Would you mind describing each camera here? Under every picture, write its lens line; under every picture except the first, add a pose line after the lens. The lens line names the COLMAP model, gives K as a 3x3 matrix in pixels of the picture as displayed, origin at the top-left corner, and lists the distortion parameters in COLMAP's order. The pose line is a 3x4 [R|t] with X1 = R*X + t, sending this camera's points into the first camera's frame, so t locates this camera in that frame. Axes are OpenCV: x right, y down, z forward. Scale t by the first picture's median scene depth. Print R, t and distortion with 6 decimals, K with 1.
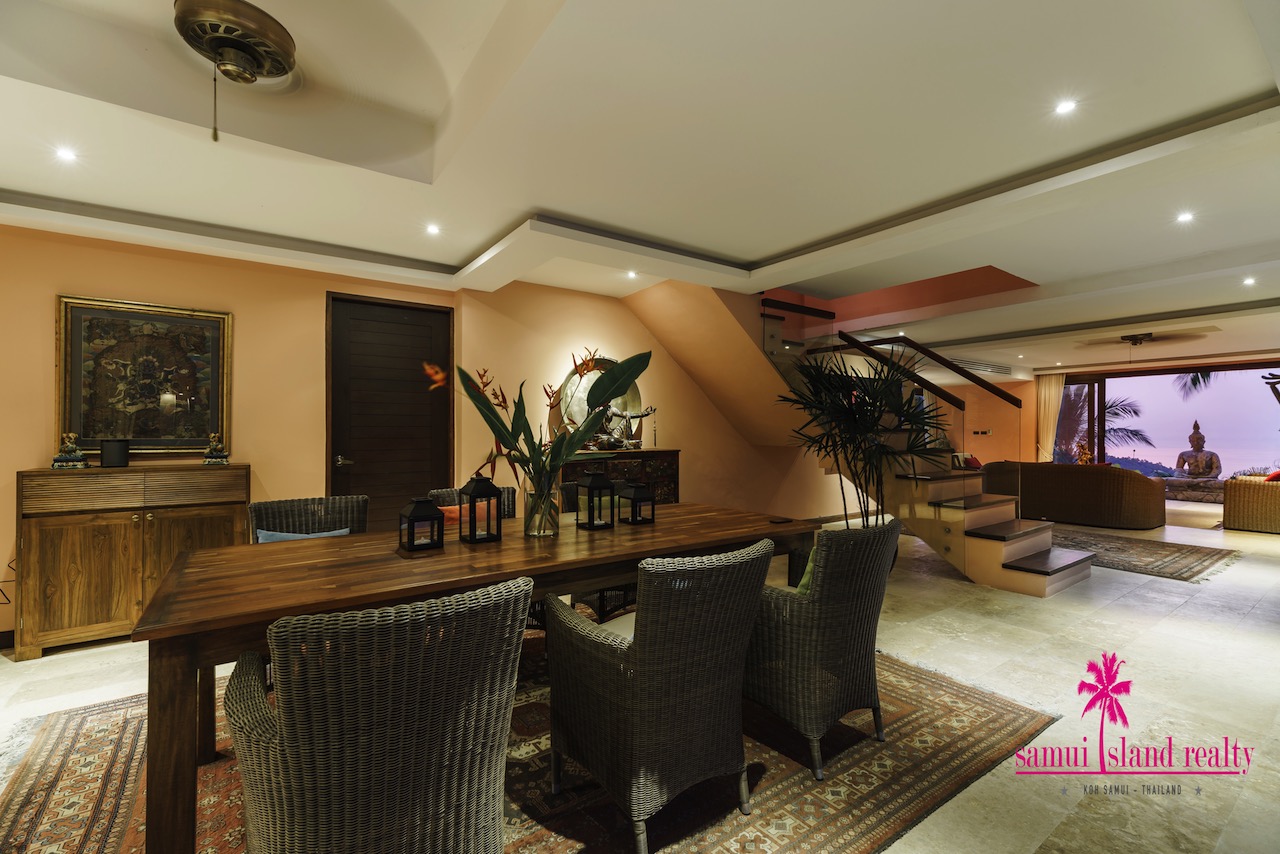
lens RADIAL K [[565.1, 0, 636.5], [0, 565.1, 425.8], [0, 0, 1]] dist [0.001949, 0.000280]
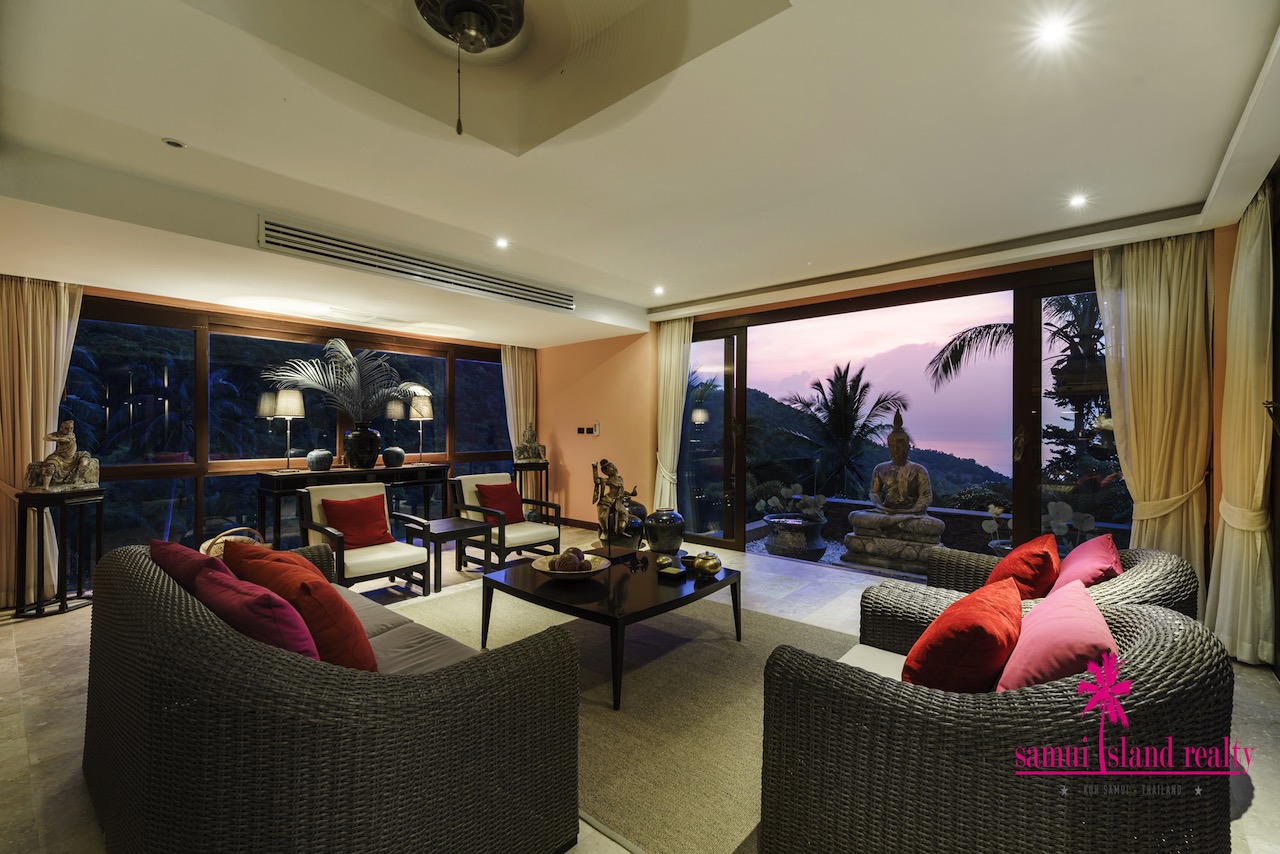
lens RADIAL K [[565.1, 0, 640.0], [0, 565.1, 434.3], [0, 0, 1]] dist [0.001949, 0.000280]
pose [[0.969459, -0.005656, 0.245189, 0.562971], [0.000187, 0.999751, 0.022323, 0.003986], [-0.245254, -0.021595, 0.969218, 0.486723]]
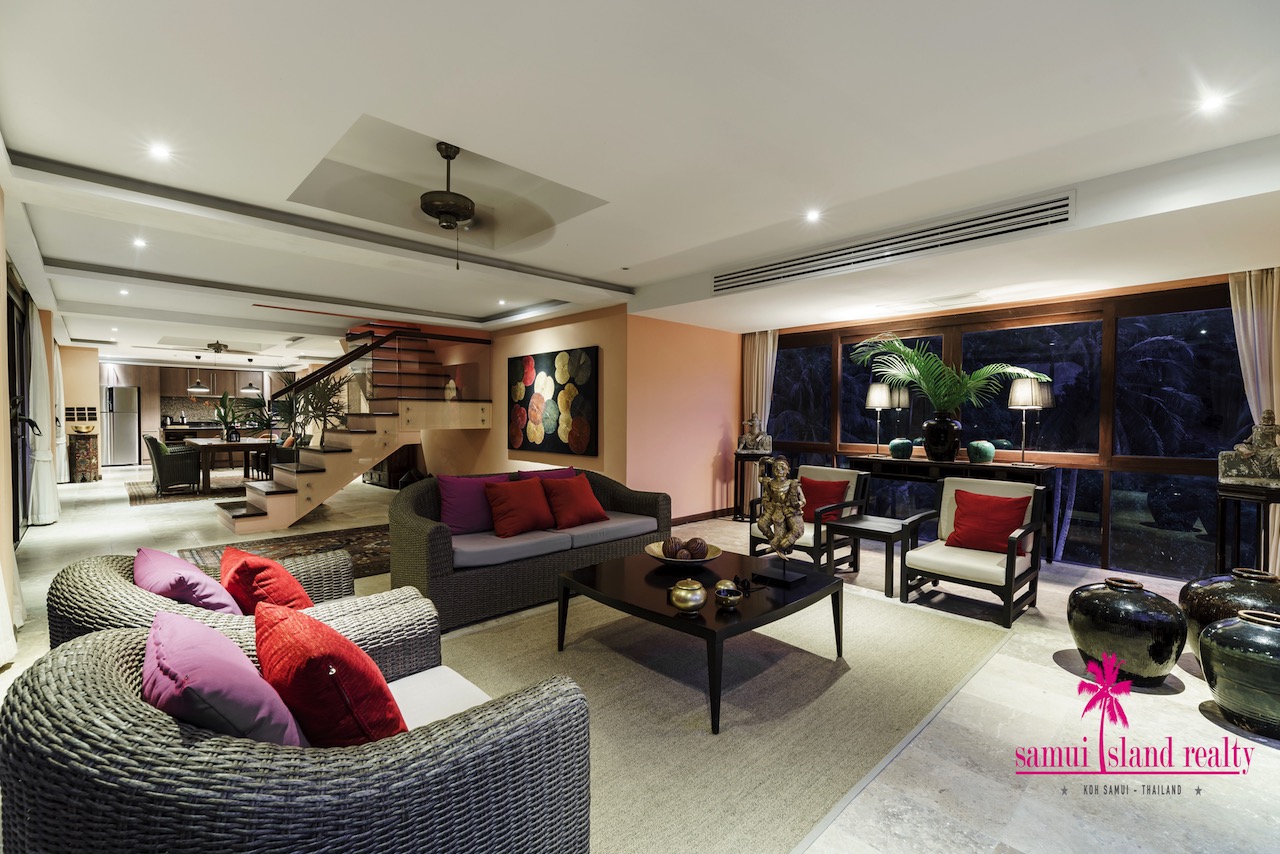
lens RADIAL K [[565.1, 0, 636.5], [0, 565.1, 420.4], [0, 0, 1]] dist [0.001949, 0.000280]
pose [[0.117083, 0.006716, -0.993099, 0.863415], [0.002903, 0.999971, 0.007105, 0.006974], [0.993118, -0.003715, 0.117060, 0.704087]]
